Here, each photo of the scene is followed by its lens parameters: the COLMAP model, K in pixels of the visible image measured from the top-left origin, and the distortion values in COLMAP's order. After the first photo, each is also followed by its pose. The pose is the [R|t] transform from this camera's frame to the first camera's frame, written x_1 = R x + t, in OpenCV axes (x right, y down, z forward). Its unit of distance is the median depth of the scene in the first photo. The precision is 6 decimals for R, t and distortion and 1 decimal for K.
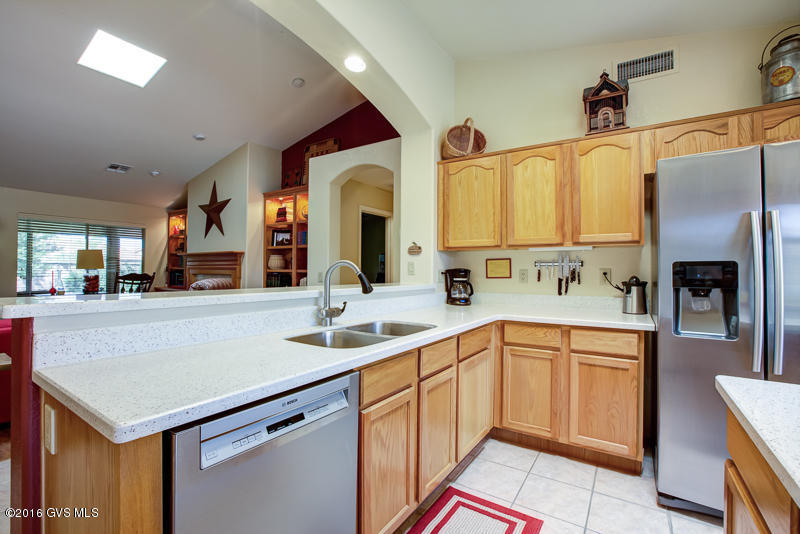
lens RADIAL K [[359.5, 0, 399.0], [0, 359.5, 267.7], [0, 0, 1]] dist [-0.045600, 0.013367]
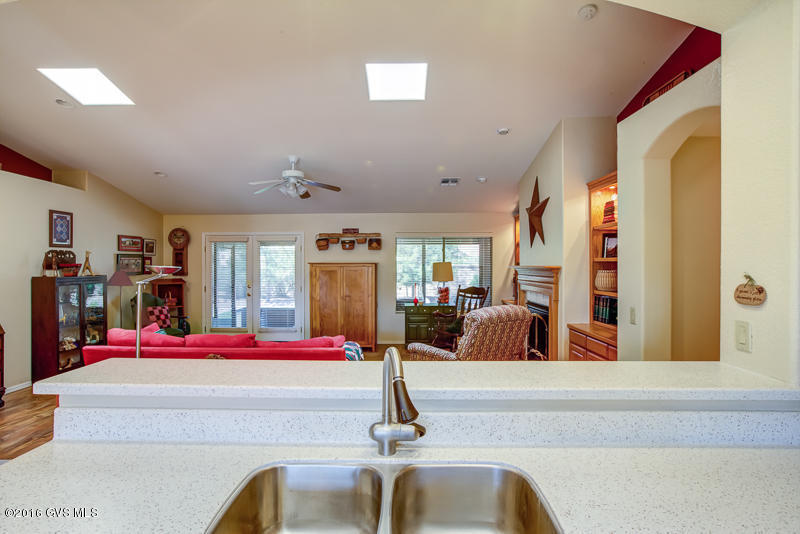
lens RADIAL K [[430.8, 0, 395.7], [0, 430.8, 260.4], [0, 0, 1]] dist [-0.018418, 0.004564]
pose [[0.539064, -0.014565, -0.842139, 0.212666], [0.008548, 0.999894, -0.011821, -0.076349], [0.842221, -0.000826, 0.539131, 0.336333]]
